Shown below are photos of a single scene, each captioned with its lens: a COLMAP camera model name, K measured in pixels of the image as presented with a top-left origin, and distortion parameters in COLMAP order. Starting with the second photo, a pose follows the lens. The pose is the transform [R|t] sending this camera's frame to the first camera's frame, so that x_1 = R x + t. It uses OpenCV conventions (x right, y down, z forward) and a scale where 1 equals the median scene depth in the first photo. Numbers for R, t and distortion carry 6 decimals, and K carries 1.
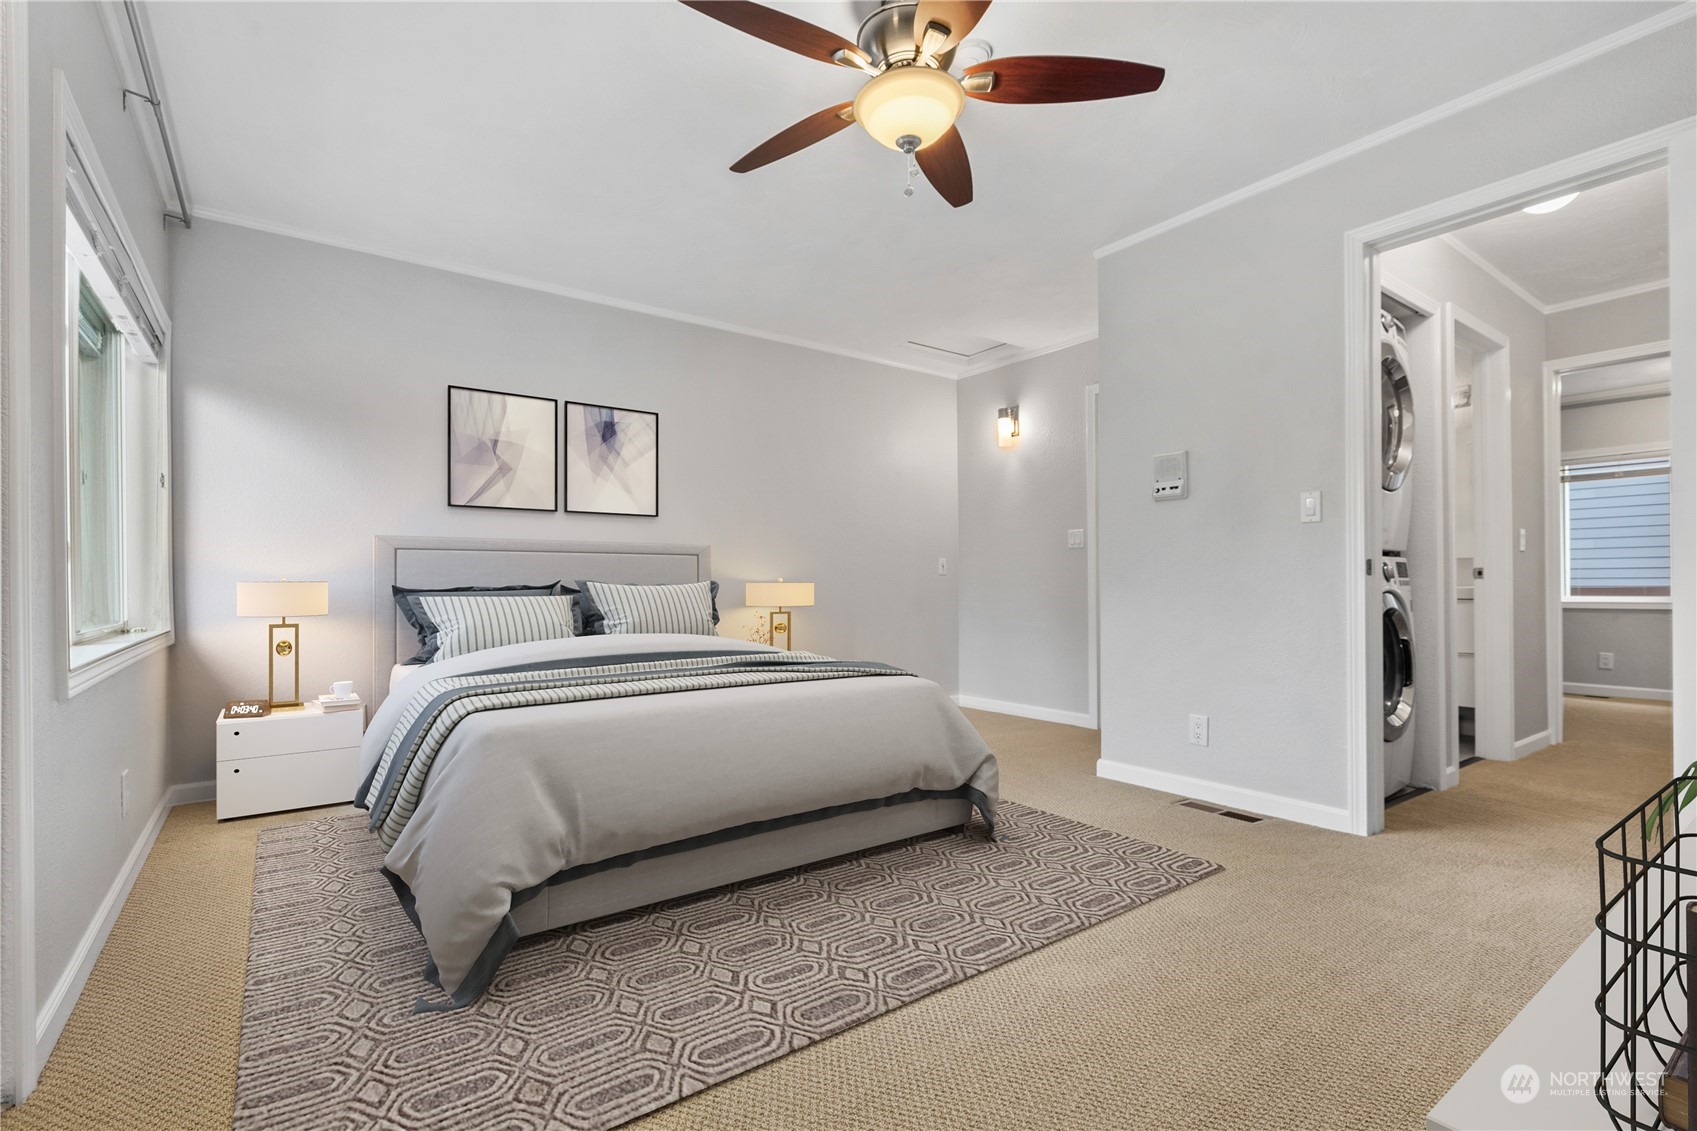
lens RADIAL K [[776.2, 0, 848.7], [0, 776.2, 579.6], [0, 0, 1]] dist [0.001872, 0.000074]
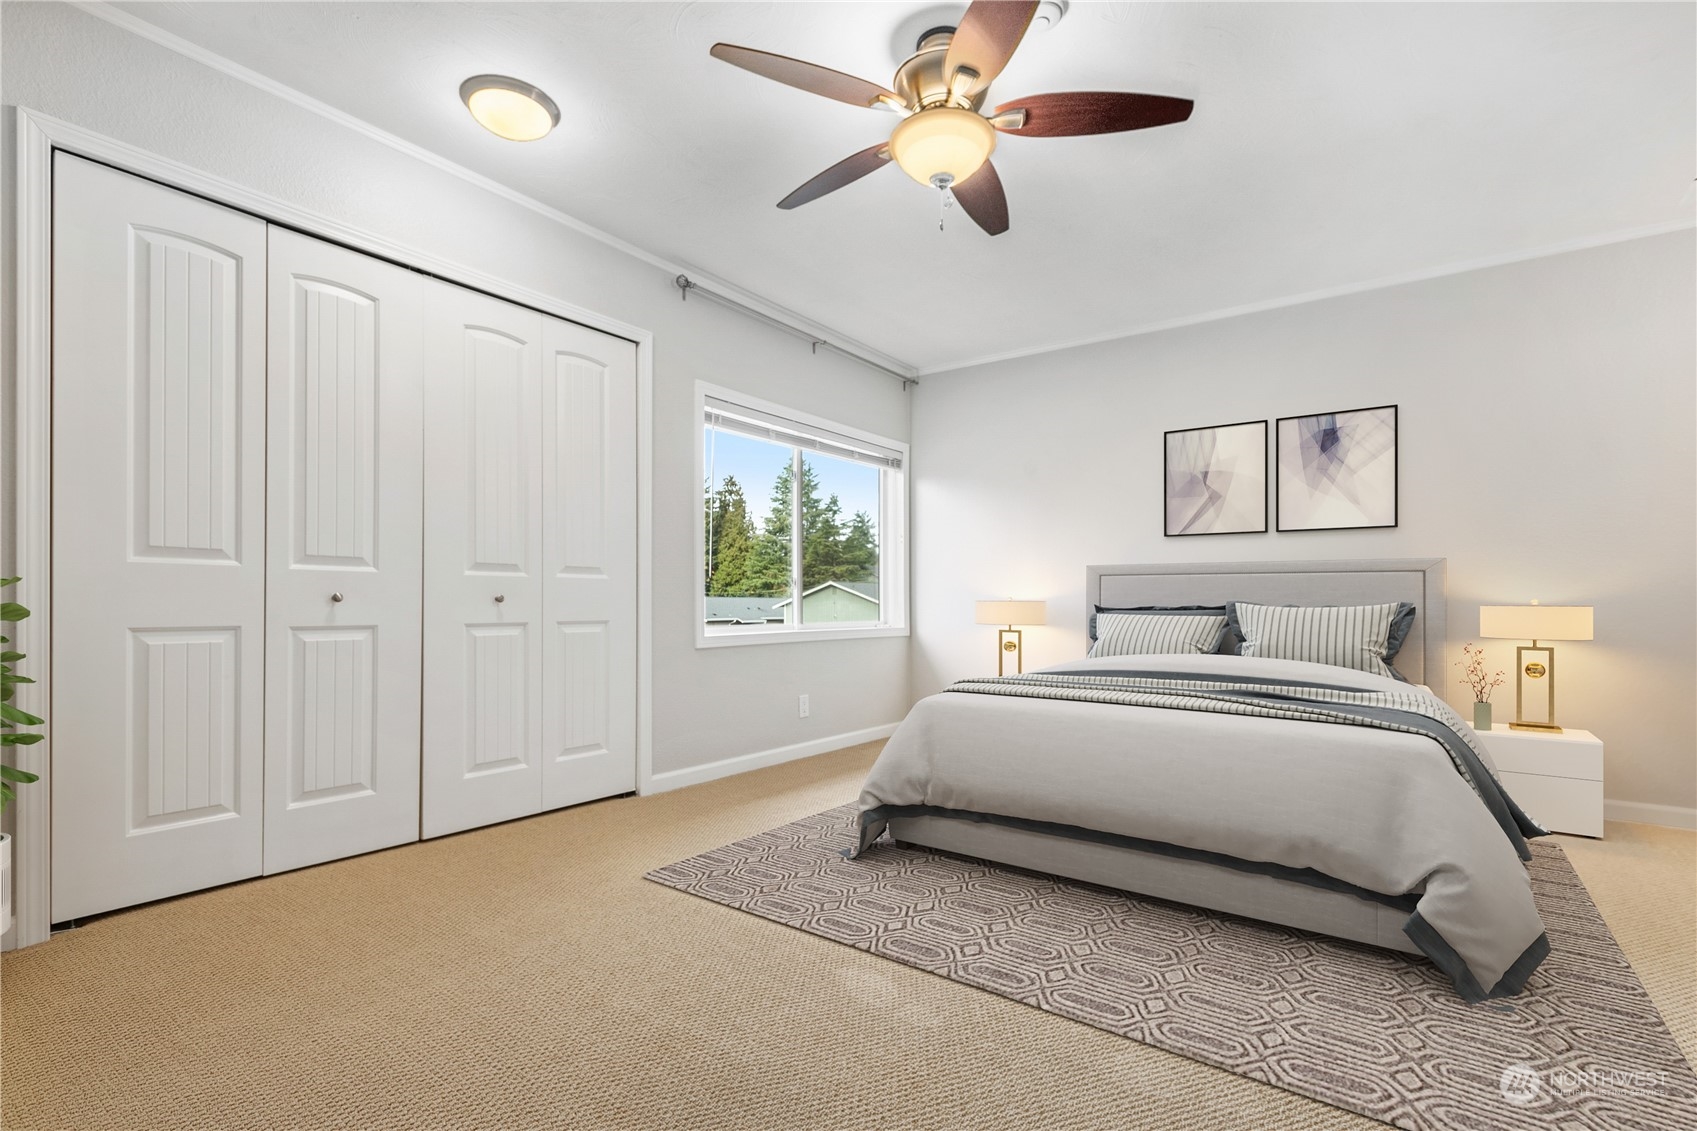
lens RADIAL K [[776.2, 0, 851.6], [0, 776.2, 585.2], [0, 0, 1]] dist [0.001872, 0.000074]
pose [[0.305888, -0.016878, -0.951918, 0.472269], [-0.005709, 0.999792, -0.019562, 0.002839], [0.952050, 0.011418, 0.305728, 0.224056]]
